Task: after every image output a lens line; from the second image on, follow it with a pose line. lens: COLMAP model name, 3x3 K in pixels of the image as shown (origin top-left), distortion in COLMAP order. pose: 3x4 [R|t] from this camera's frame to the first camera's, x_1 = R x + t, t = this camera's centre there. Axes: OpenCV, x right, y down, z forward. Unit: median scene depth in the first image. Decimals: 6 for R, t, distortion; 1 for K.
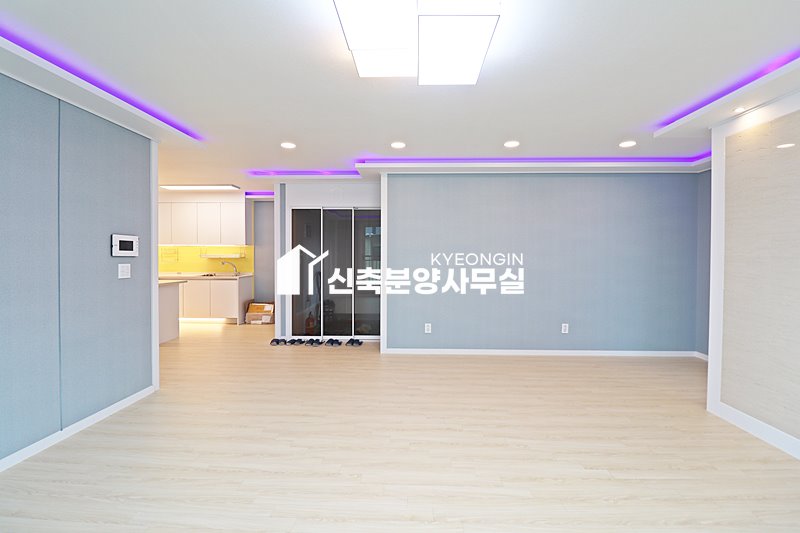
lens RADIAL K [[370.0, 0, 402.8], [0, 370.0, 261.8], [0, 0, 1]] dist [0.001536, -0.014327]
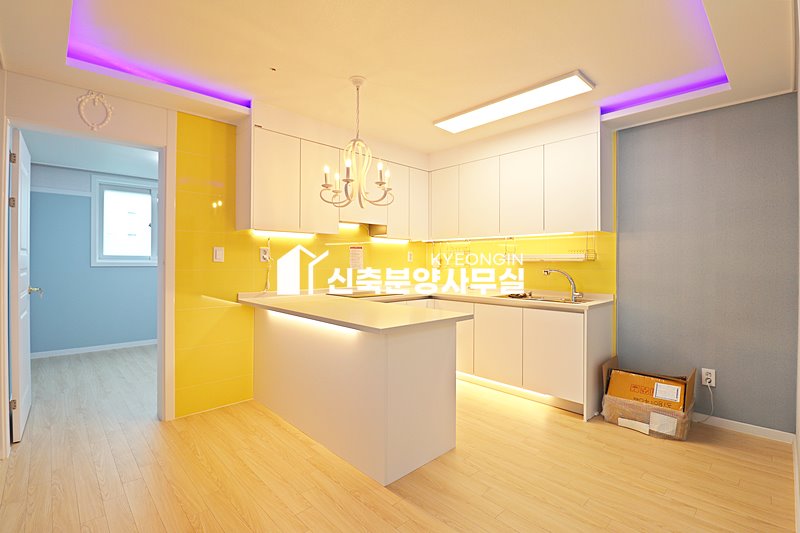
lens RADIAL K [[370.0, 0, 402.8], [0, 370.0, 261.8], [0, 0, 1]] dist [0.001536, -0.014327]
pose [[0.714404, -0.000992, -0.699733, -0.568277], [-0.012535, 0.999820, -0.014215, -0.000340], [0.699621, 0.018926, 0.714263, 1.050456]]
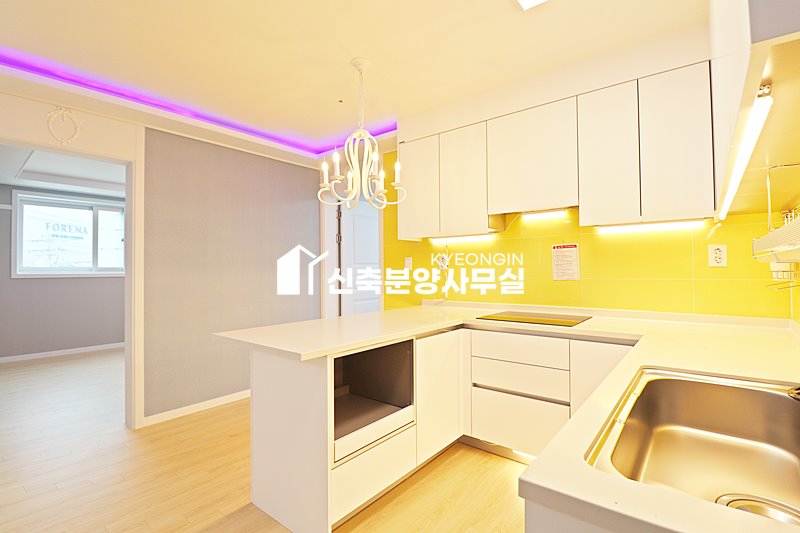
lens RADIAL K [[374.2, 0, 402.5], [0, 374.2, 263.8], [0, 0, 1]] dist [0.003445, -0.015854]
pose [[-0.602829, -0.012628, -0.797770, -0.671201], [-0.006127, 0.999919, -0.011198, -0.012860], [0.797847, -0.001863, -0.602858, 1.937758]]
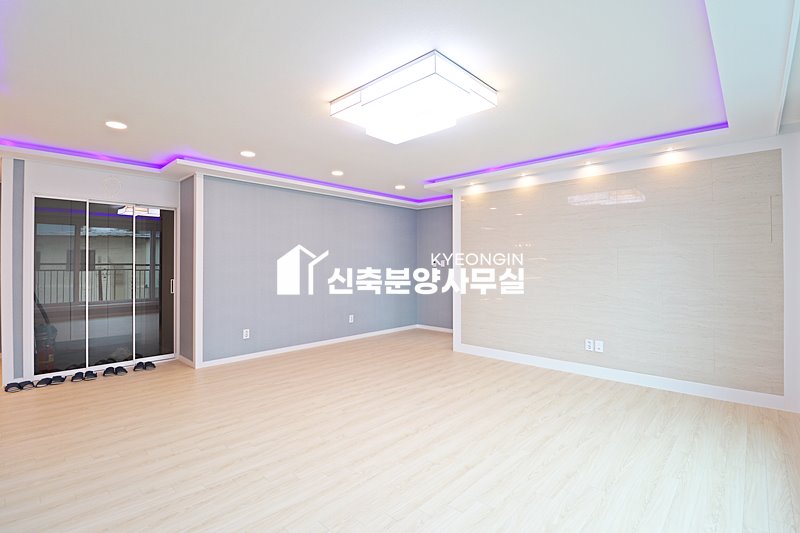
lens RADIAL K [[374.2, 0, 402.5], [0, 374.2, 263.8], [0, 0, 1]] dist [0.003445, -0.015854]
pose [[0.663297, -0.002093, 0.748353, -0.561574], [0.016286, 0.999800, -0.011638, 0.008973], [-0.748179, 0.019907, 0.663198, -0.002214]]
